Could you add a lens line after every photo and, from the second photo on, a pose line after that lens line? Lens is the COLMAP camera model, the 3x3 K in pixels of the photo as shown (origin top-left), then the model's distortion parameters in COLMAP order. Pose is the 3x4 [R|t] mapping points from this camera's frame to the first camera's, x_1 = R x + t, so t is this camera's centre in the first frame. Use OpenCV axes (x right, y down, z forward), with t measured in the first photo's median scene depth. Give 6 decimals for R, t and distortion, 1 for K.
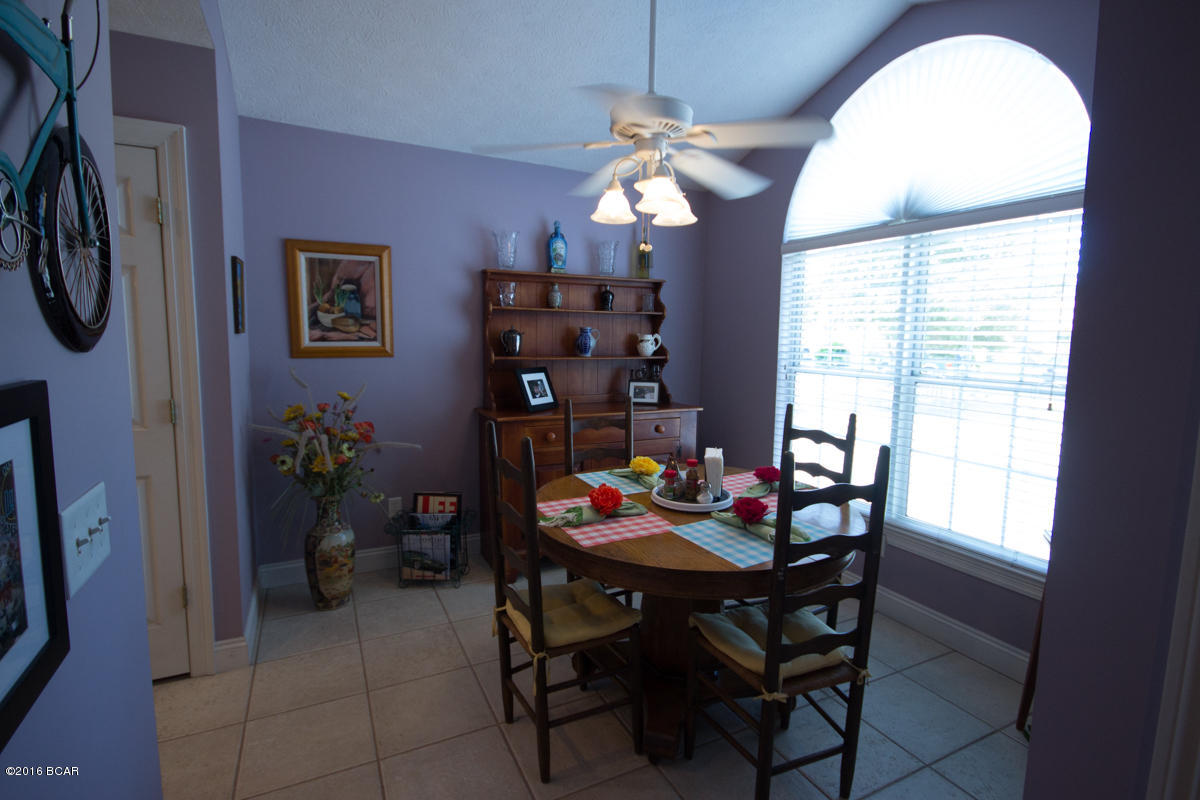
lens RADIAL K [[555.4, 0, 605.2], [0, 555.4, 395.6], [0, 0, 1]] dist [-0.006394, 0.001105]
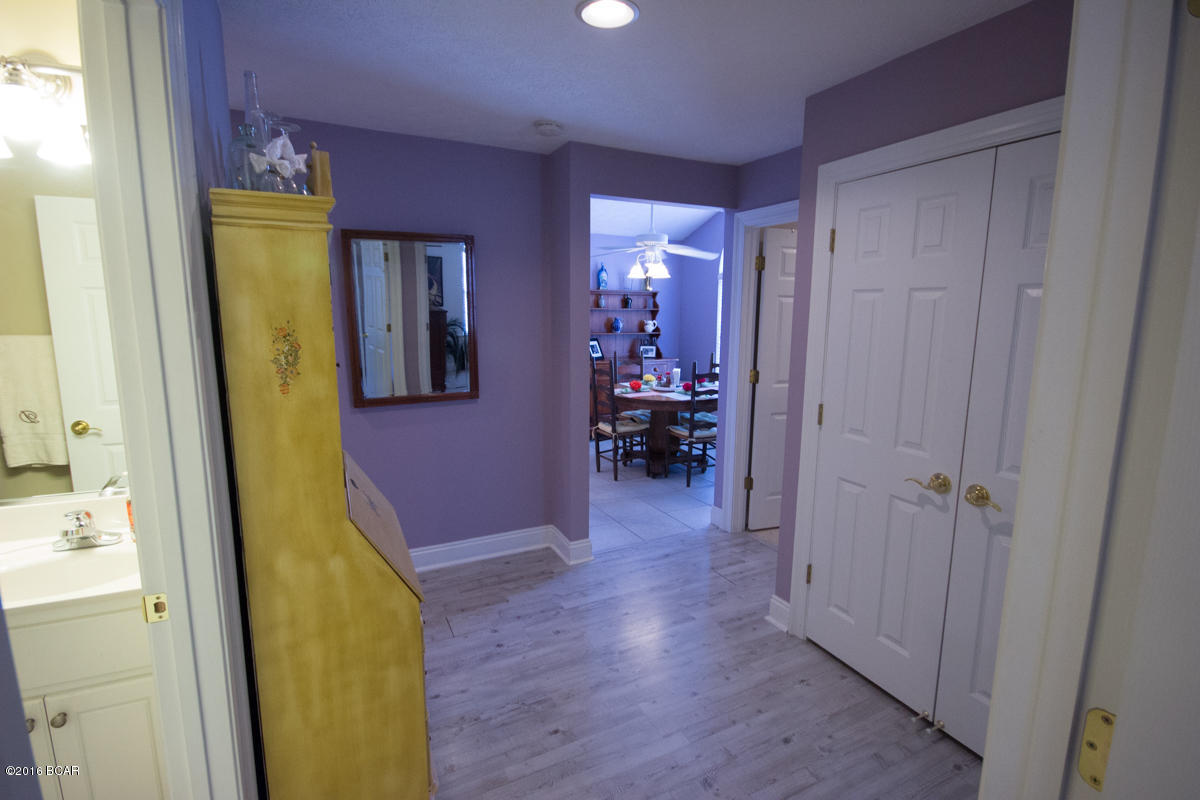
lens RADIAL K [[555.4, 0, 605.2], [0, 555.4, 395.6], [0, 0, 1]] dist [-0.006394, 0.001105]
pose [[0.999972, -0.007320, 0.001809, -0.083877], [0.007238, 0.999116, 0.041402, 0.067618], [-0.002110, -0.041388, 0.999141, -0.938185]]
